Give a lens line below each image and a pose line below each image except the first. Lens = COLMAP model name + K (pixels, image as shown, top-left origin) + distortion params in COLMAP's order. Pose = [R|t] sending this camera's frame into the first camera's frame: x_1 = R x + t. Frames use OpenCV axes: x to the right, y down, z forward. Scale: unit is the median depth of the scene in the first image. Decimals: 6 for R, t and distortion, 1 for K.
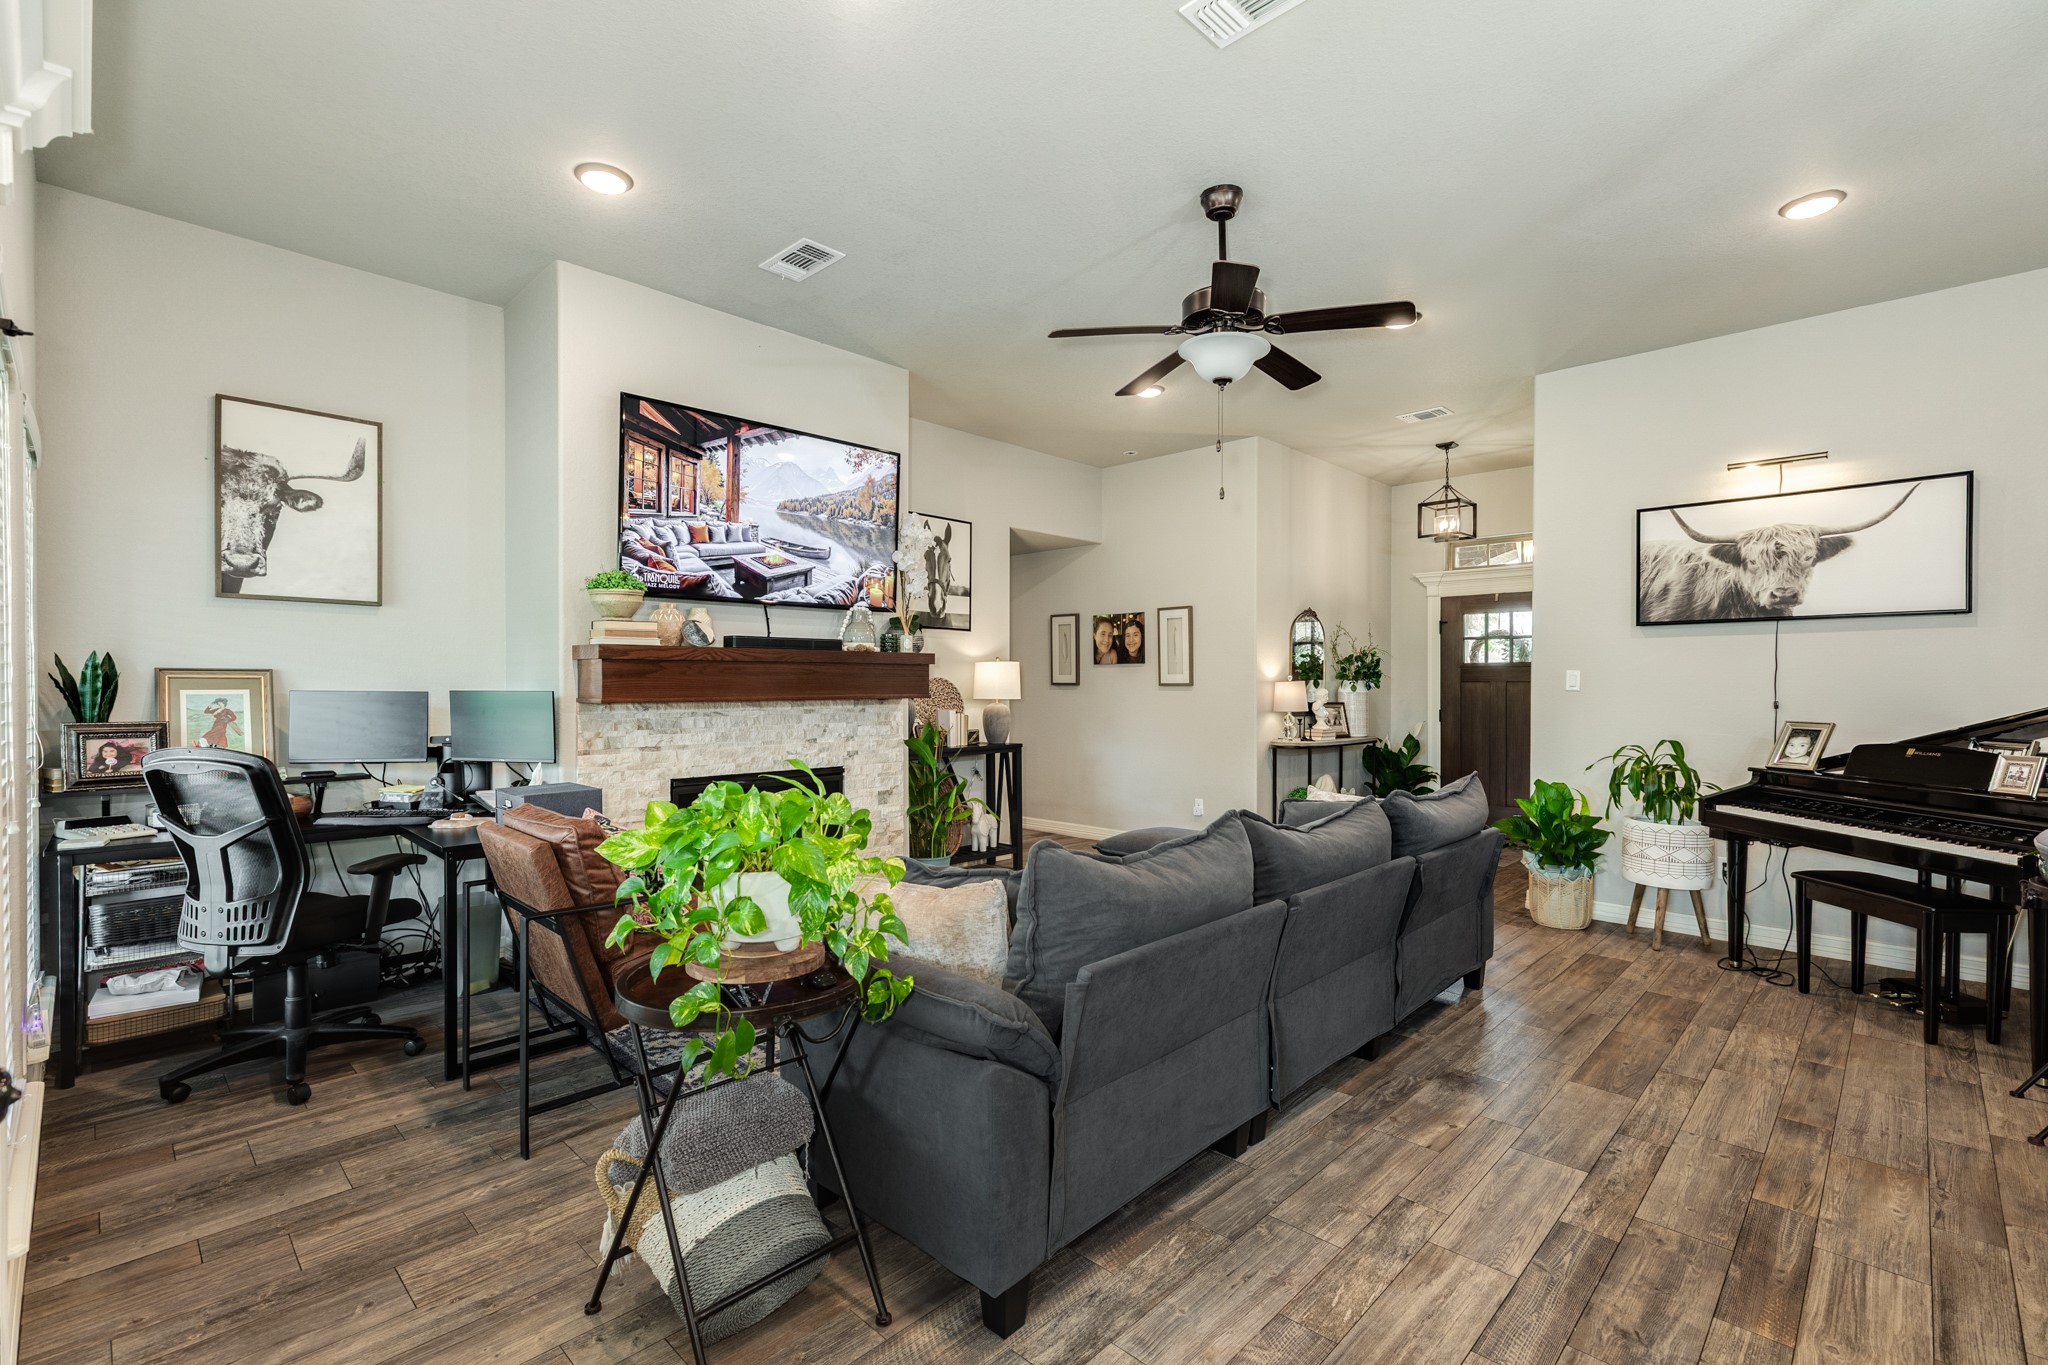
lens RADIAL K [[917.2, 0, 1014.5], [0, 917.2, 688.6], [0, 0, 1]] dist [0.003446, 0.000744]
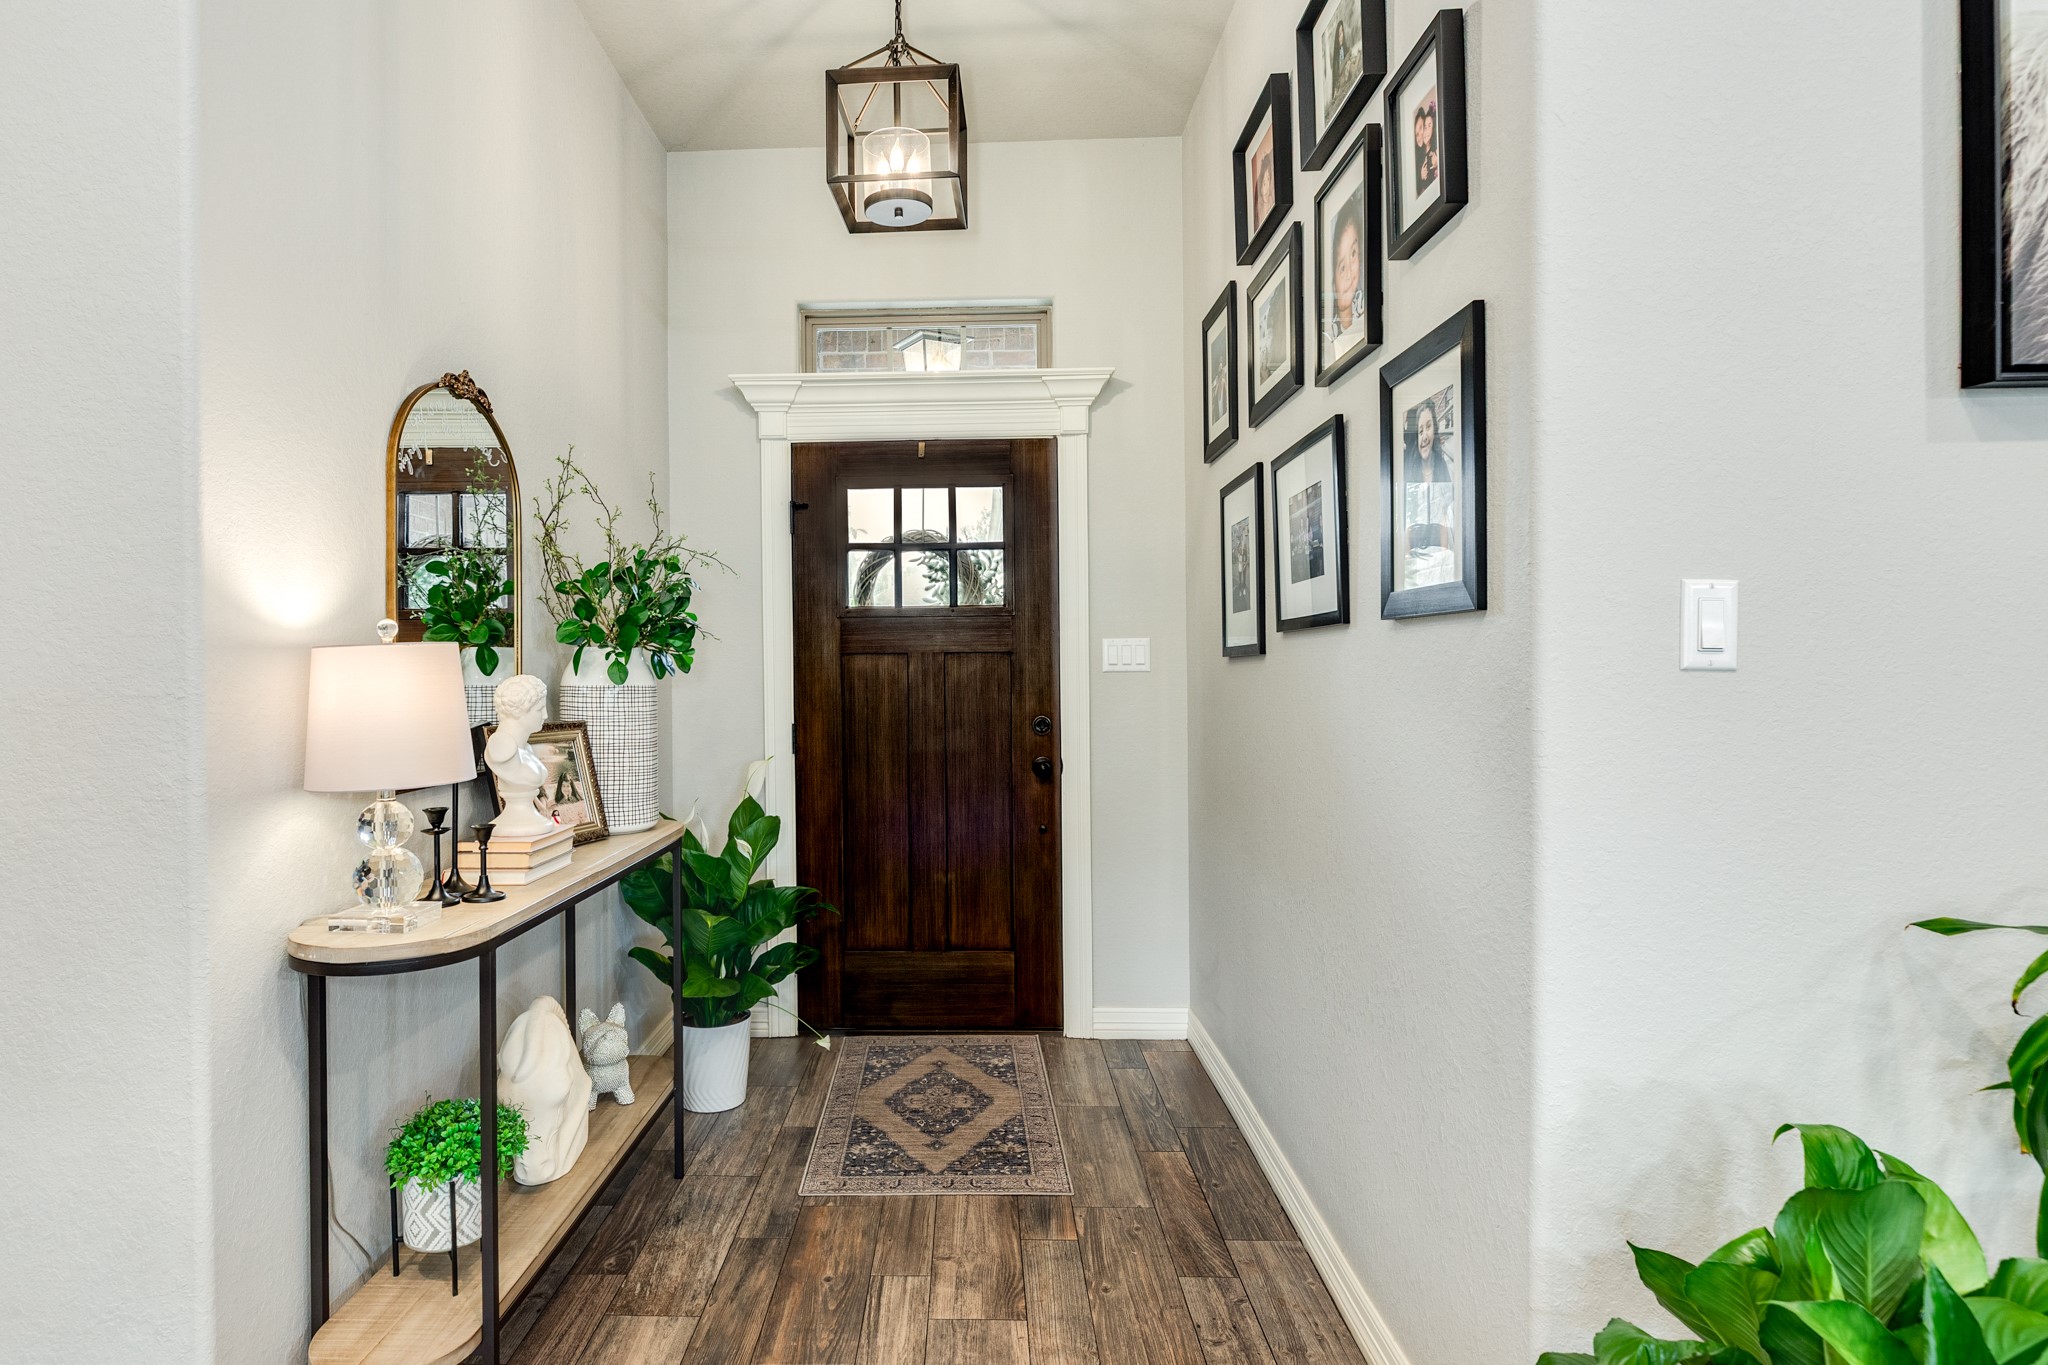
lens RADIAL K [[1224.5, 0, 1018.4], [0, 1224.5, 664.3], [0, 0, 1]] dist [-0.000117, -0.000078]
pose [[0.720465, -0.008361, 0.693441, 0.305552], [0.013572, 0.999906, -0.002045, -0.001087], [-0.693359, 0.010885, 0.720511, 1.015169]]
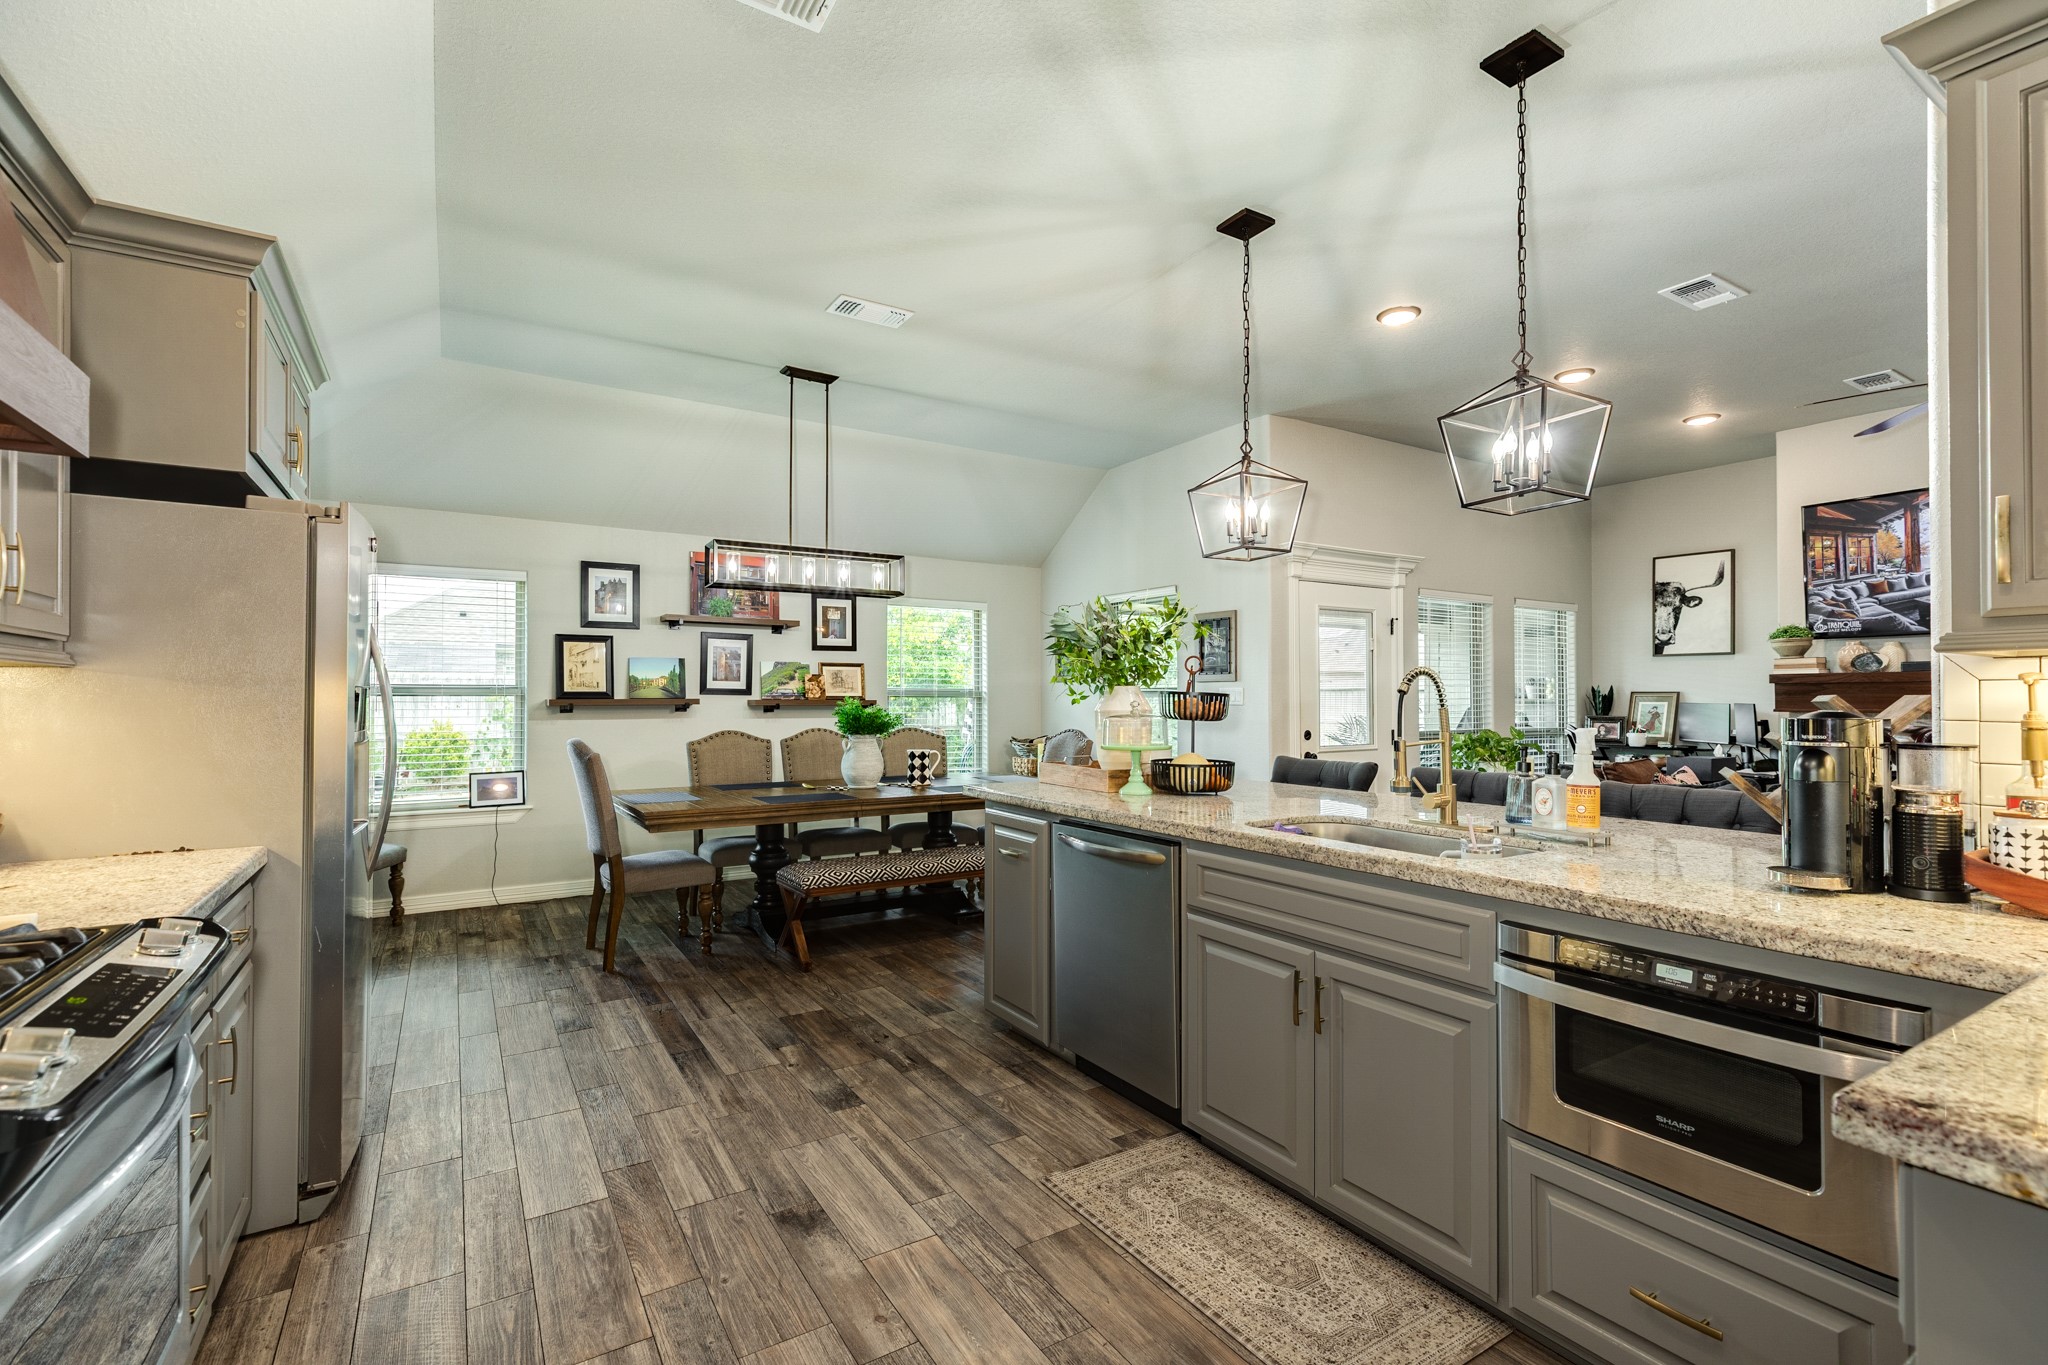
lens RADIAL K [[917.2, 0, 1017.9], [0, 917.2, 684.3], [0, 0, 1]] dist [0.003446, 0.000744]
pose [[-0.239049, -0.017996, -0.970841, 1.168335], [-0.007505, 0.999833, -0.016686, 0.004927], [0.970978, 0.003297, -0.239144, 0.092859]]
